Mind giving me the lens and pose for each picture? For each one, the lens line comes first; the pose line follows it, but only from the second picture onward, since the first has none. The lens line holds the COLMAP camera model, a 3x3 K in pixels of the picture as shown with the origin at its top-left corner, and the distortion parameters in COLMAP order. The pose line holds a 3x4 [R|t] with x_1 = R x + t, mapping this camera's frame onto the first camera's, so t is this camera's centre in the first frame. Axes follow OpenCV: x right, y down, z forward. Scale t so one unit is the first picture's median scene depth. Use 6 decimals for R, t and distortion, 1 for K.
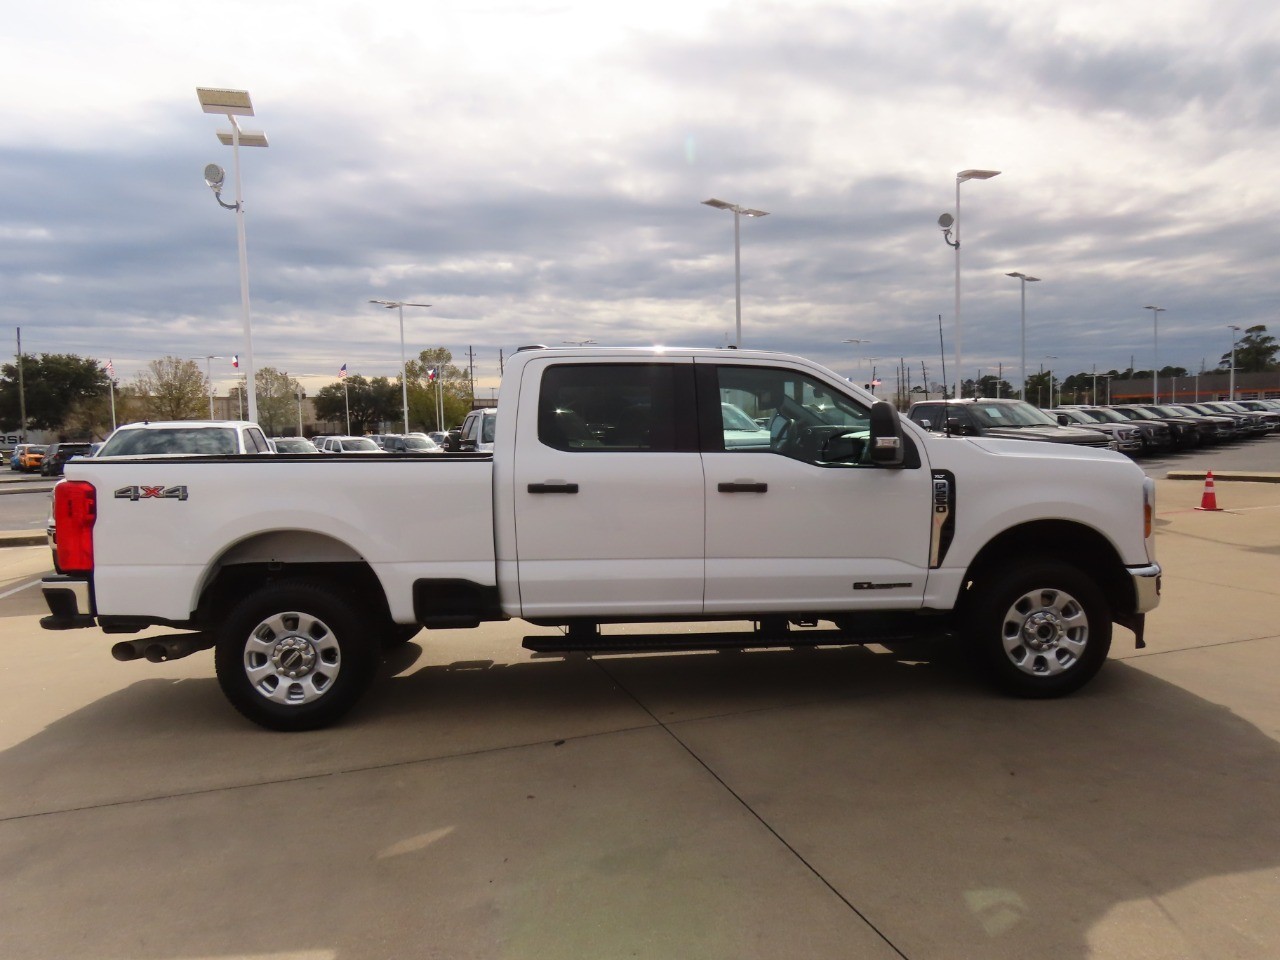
lens RADIAL K [[813.4, 0, 640.0], [0, 813.4, 480.0], [0, 0, 1]] dist [-0.002565, -0.002464]
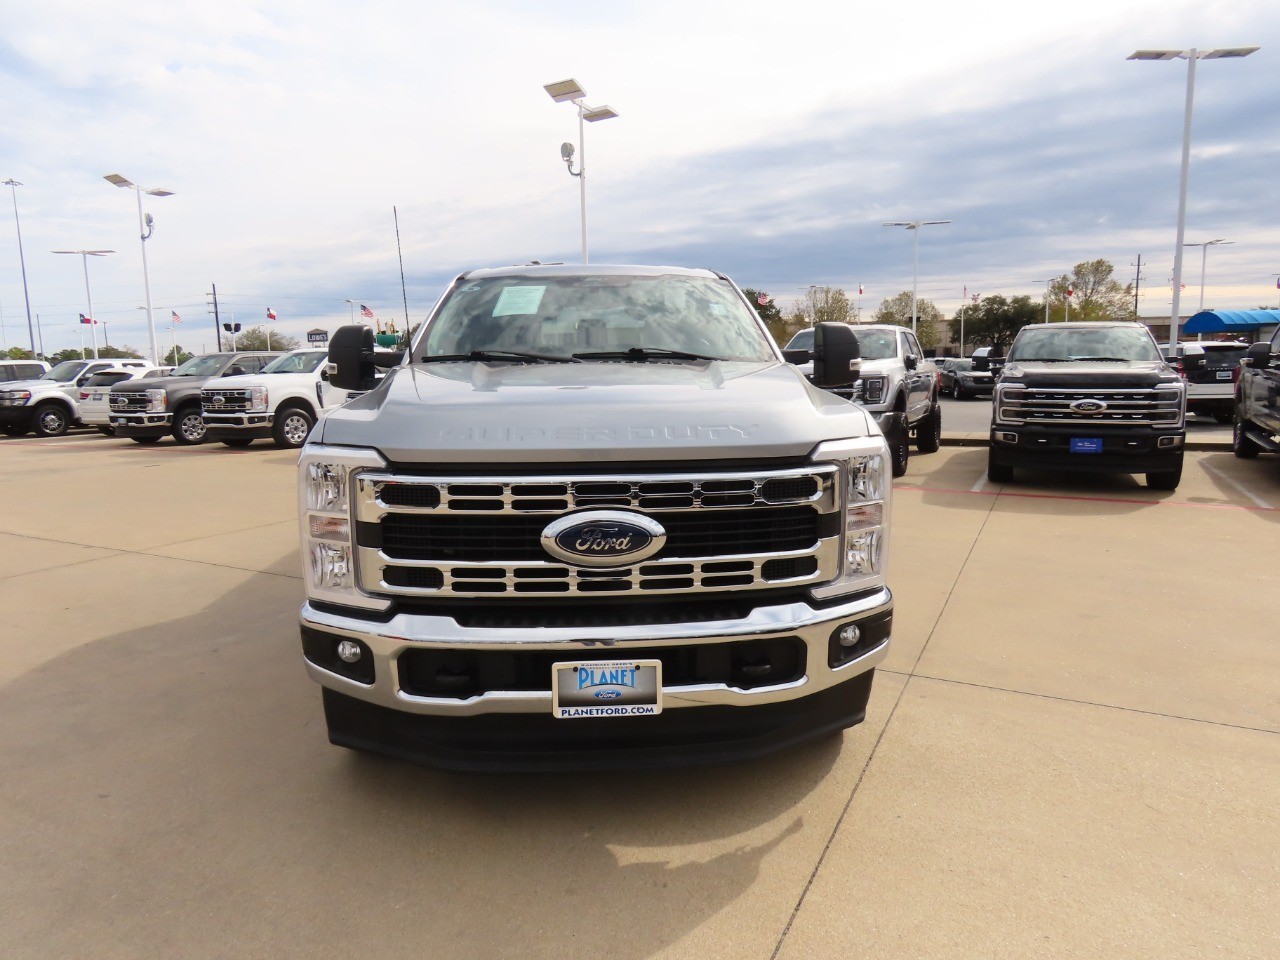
lens RADIAL K [[818.4, 0, 644.4], [0, 818.4, 474.6], [0, 0, 1]] dist [-0.008376, -0.004240]
pose [[0.695542, 0.108797, -0.710201, 1.715178], [-0.046630, 0.993220, 0.106485, -0.052959], [0.716971, -0.040948, 0.695899, 0.598487]]
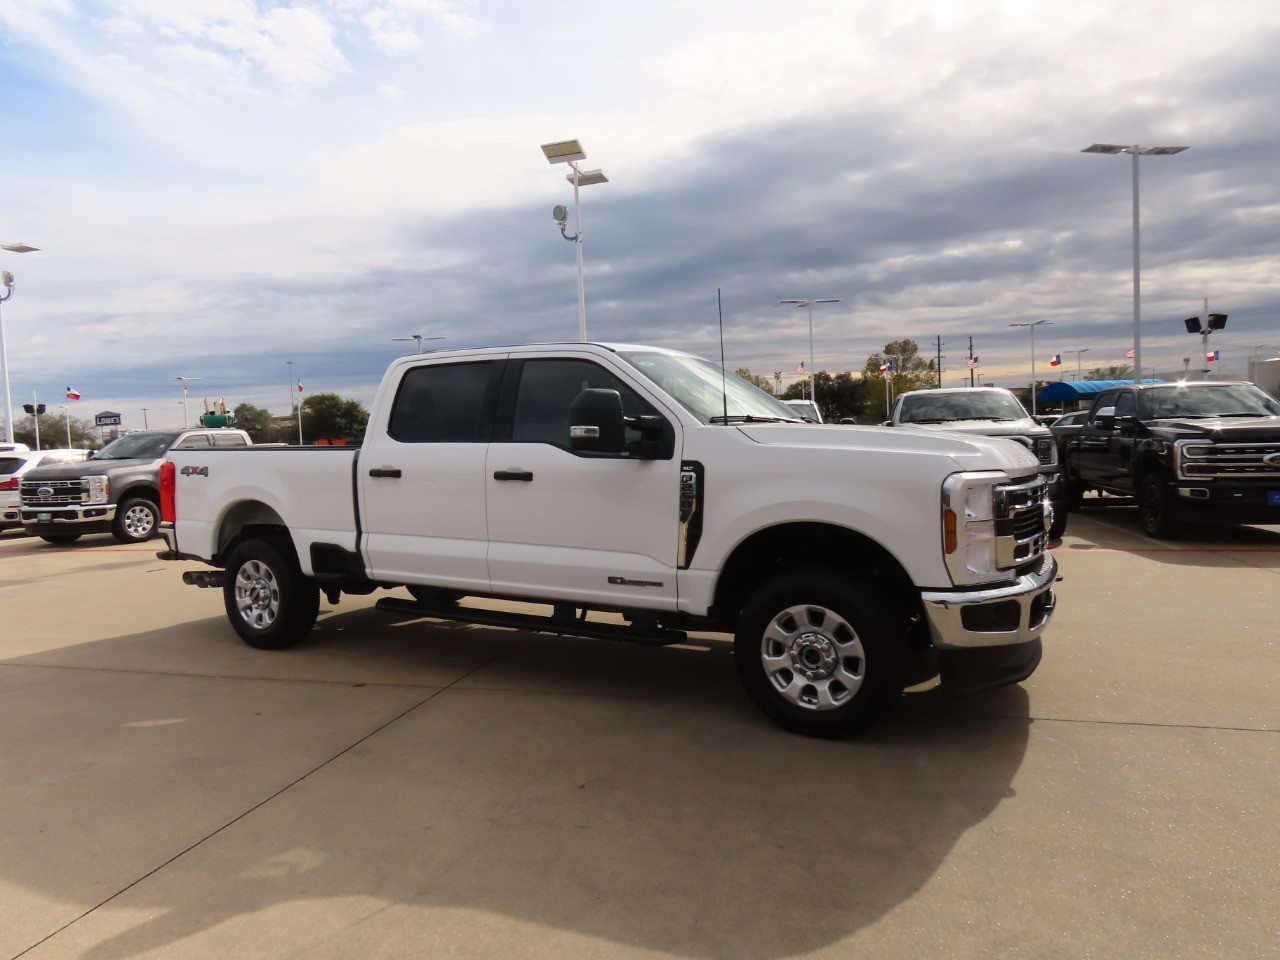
lens RADIAL K [[811.8, 0, 642.2], [0, 811.8, 482.7], [0, 0, 1]] dist [-0.003740, -0.001522]
pose [[0.835064, 0.024942, -0.549587, 0.822098], [-0.019145, 0.999684, 0.016279, -0.002071], [0.549819, -0.003072, 0.835278, 0.213522]]
